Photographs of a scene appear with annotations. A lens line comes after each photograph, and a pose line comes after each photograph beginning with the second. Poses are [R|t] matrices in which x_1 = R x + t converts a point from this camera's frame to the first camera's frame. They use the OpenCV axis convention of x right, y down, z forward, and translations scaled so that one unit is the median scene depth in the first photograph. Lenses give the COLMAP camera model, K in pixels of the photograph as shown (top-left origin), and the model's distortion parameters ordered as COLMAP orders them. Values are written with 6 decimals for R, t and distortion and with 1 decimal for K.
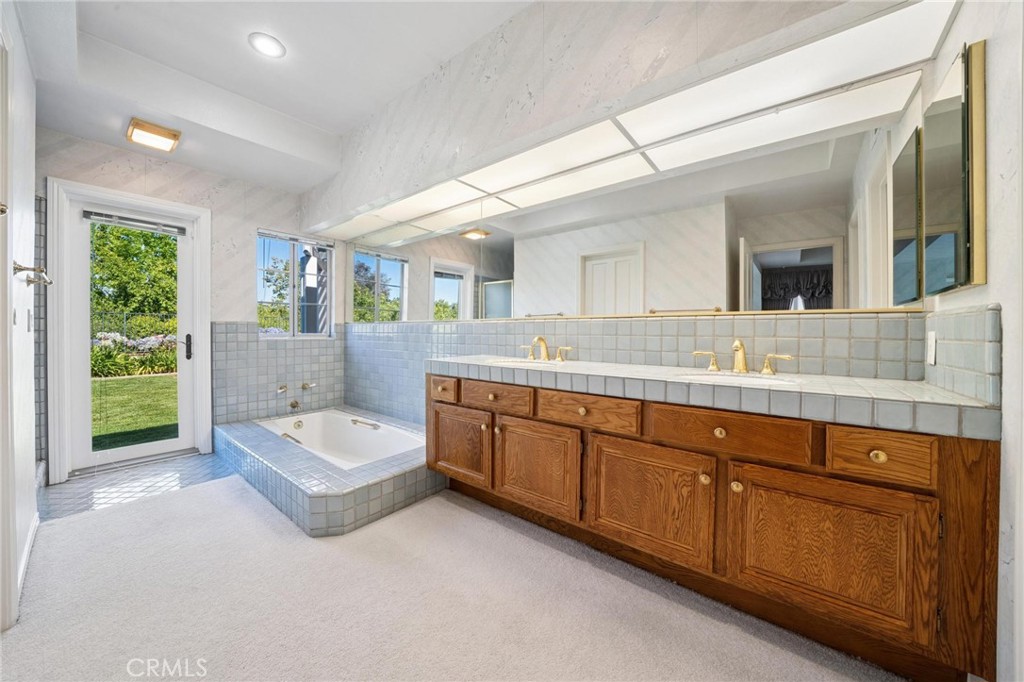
lens RADIAL K [[360.0, 0, 510.3], [0, 360.0, 333.7], [0, 0, 1]] dist [-0.019656, 0.001173]
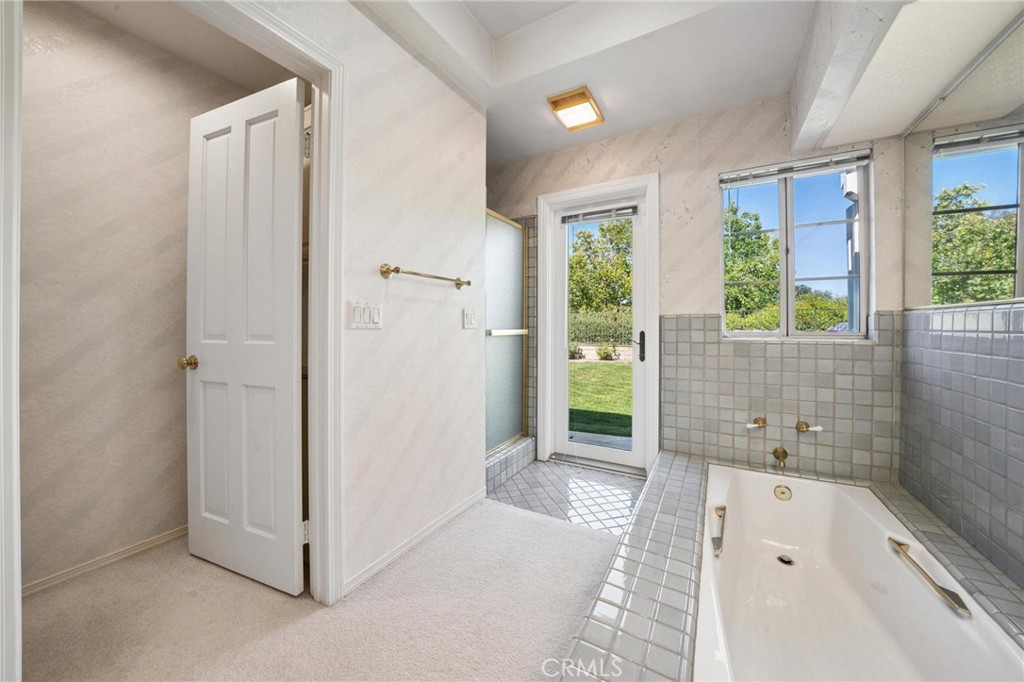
lens RADIAL K [[360.0, 0, 511.6], [0, 360.0, 325.4], [0, 0, 1]] dist [-0.019656, 0.001173]
pose [[0.148587, -0.005215, -0.988886, -0.098468], [-0.004494, 0.999972, -0.005949, -0.005079], [0.988889, 0.005328, 0.148560, 0.485308]]
